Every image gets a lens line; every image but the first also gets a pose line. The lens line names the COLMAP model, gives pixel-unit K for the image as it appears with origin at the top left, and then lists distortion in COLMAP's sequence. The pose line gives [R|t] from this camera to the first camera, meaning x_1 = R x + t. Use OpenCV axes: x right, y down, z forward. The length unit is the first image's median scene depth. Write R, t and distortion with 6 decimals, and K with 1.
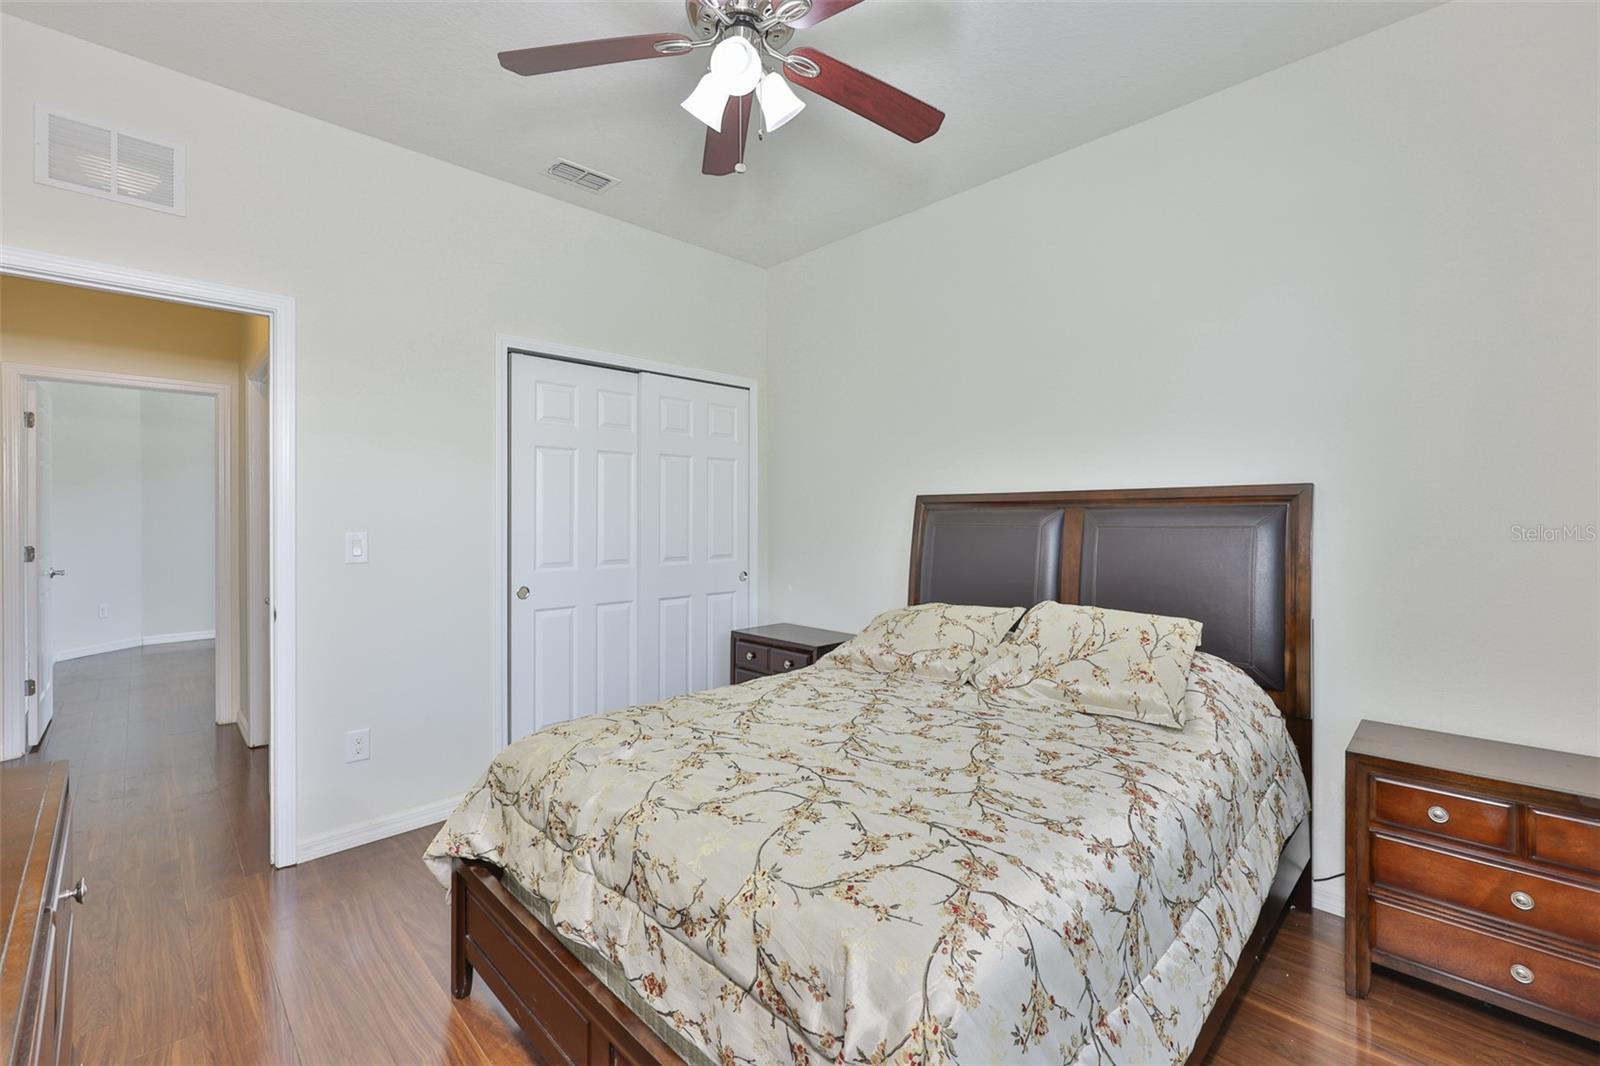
lens RADIAL K [[686.2, 0, 800.0], [0, 686.2, 533.0], [0, 0, 1]] dist [-0.000643, -0.000285]
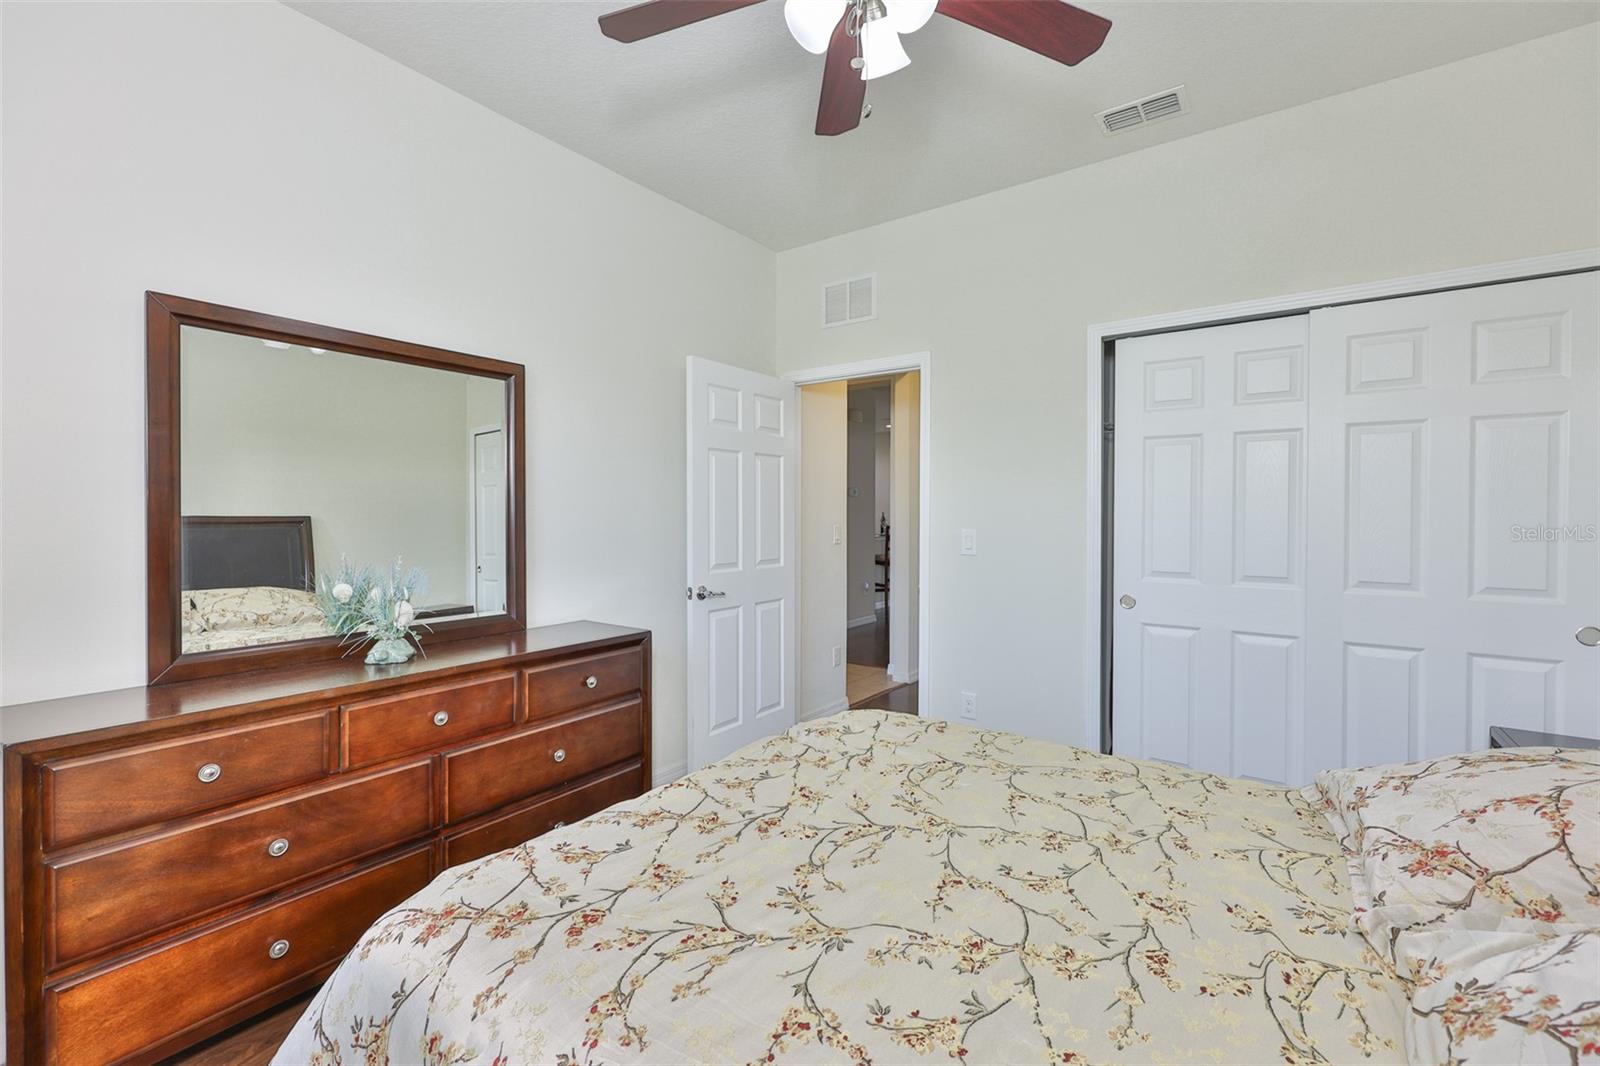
lens RADIAL K [[686.2, 0, 800.0], [0, 686.2, 533.0], [0, 0, 1]] dist [-0.000643, -0.000285]
pose [[0.152707, 0.023833, -0.987984, 0.847610], [-0.028680, 0.999395, 0.019676, -0.016565], [0.987855, 0.025331, 0.153298, 0.896707]]
